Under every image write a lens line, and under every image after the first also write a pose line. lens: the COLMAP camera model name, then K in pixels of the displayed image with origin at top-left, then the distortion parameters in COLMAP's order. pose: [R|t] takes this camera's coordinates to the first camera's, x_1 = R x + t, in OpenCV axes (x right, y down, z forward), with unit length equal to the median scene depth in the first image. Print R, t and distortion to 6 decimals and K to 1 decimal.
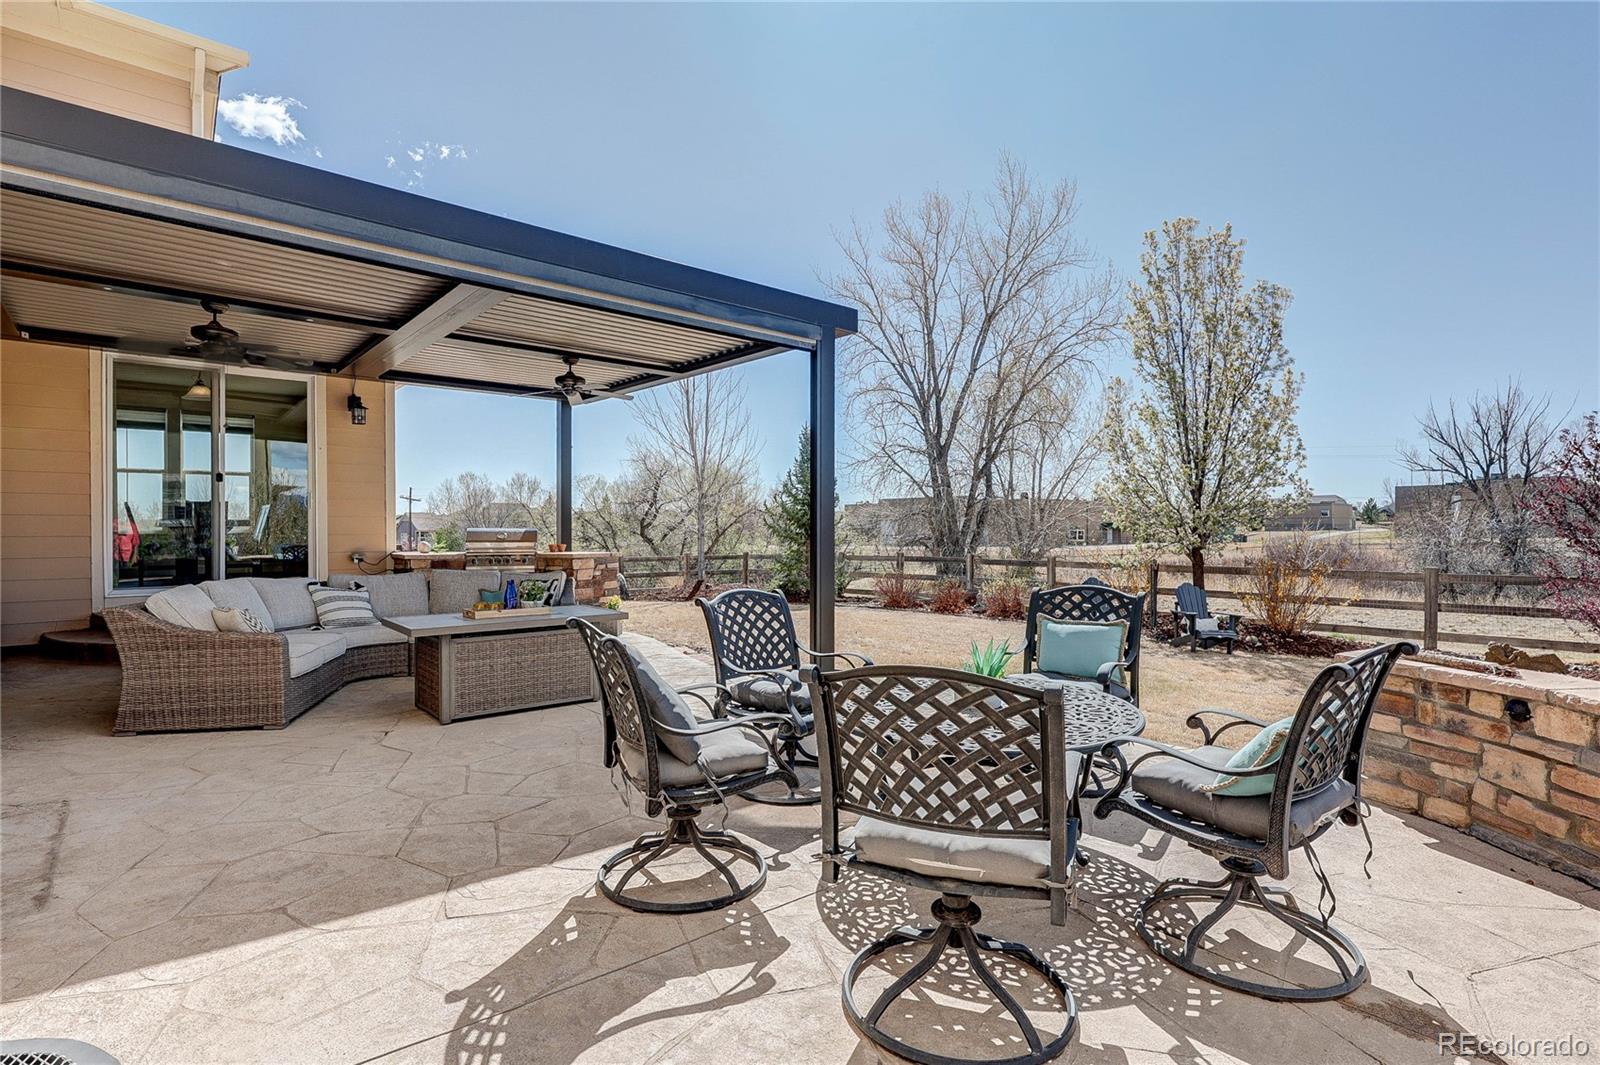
lens RADIAL K [[768.4, 0, 756.9], [0, 768.4, 536.6], [0, 0, 1]] dist [-0.011409, 0.002122]
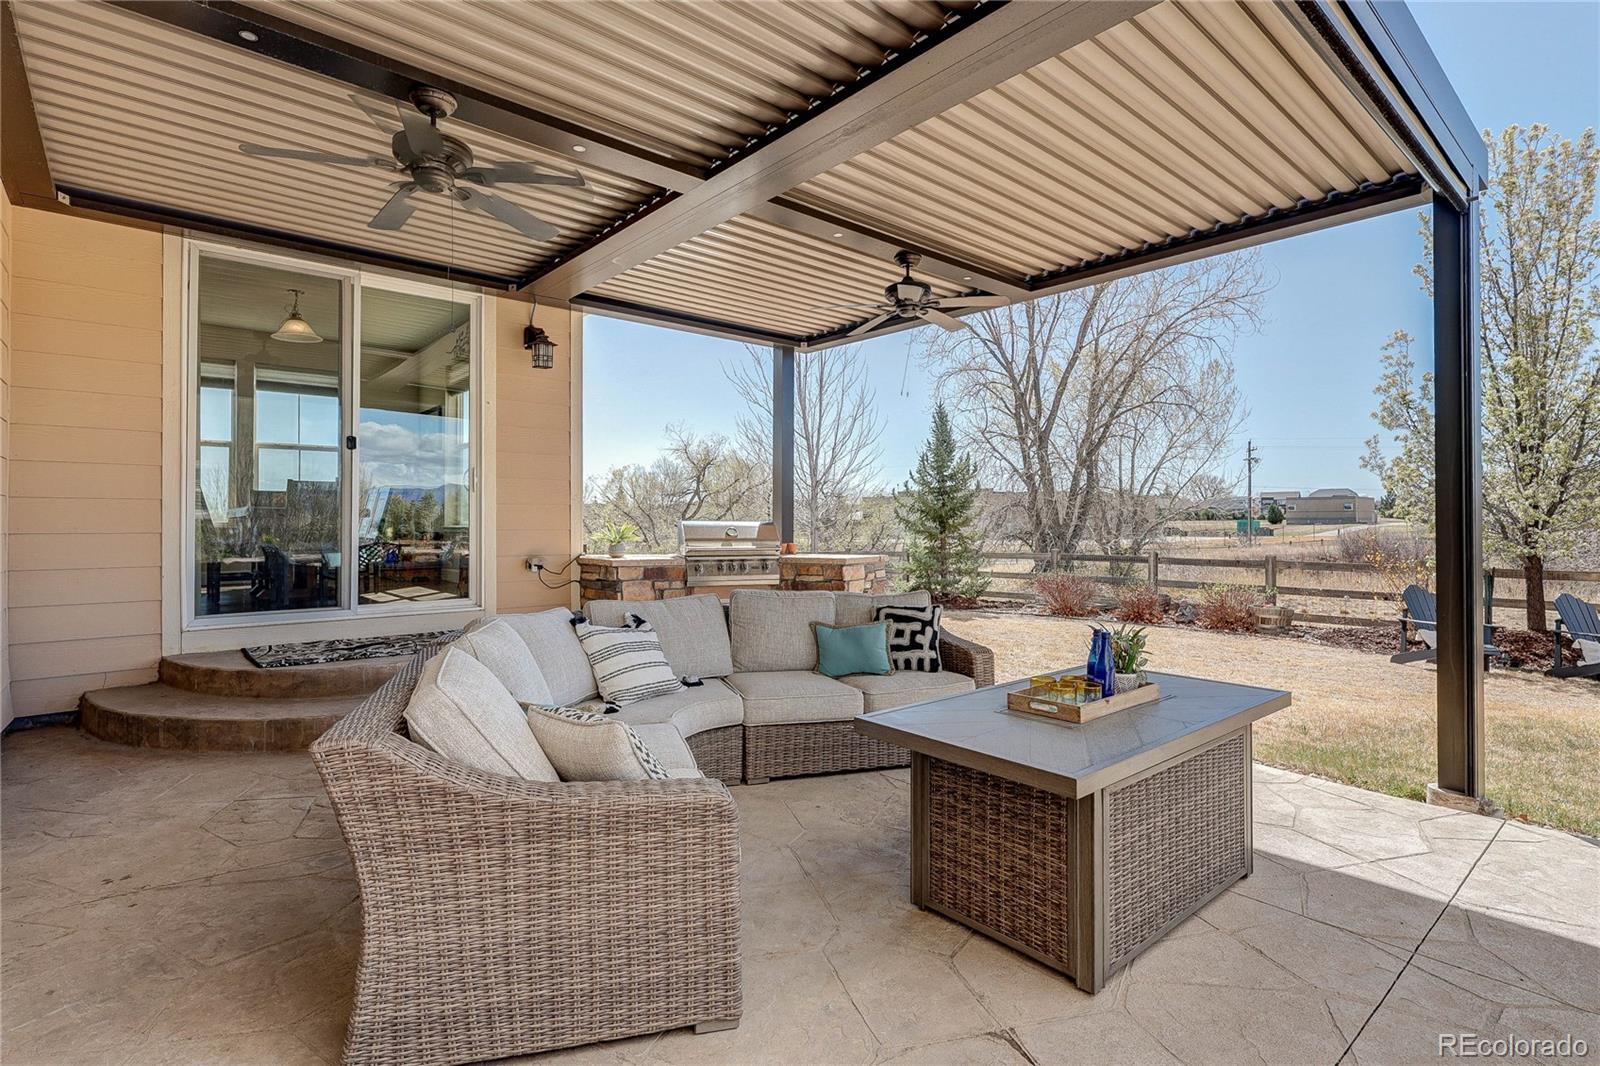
lens RADIAL K [[768.4, 0, 759.7], [0, 768.4, 512.4], [0, 0, 1]] dist [-0.011409, 0.002122]
pose [[0.999999, 0.001221, 0.000133, -0.309982], [-0.001218, 0.999757, -0.022022, -0.003487], [-0.000159, 0.022022, 0.999757, 0.303799]]
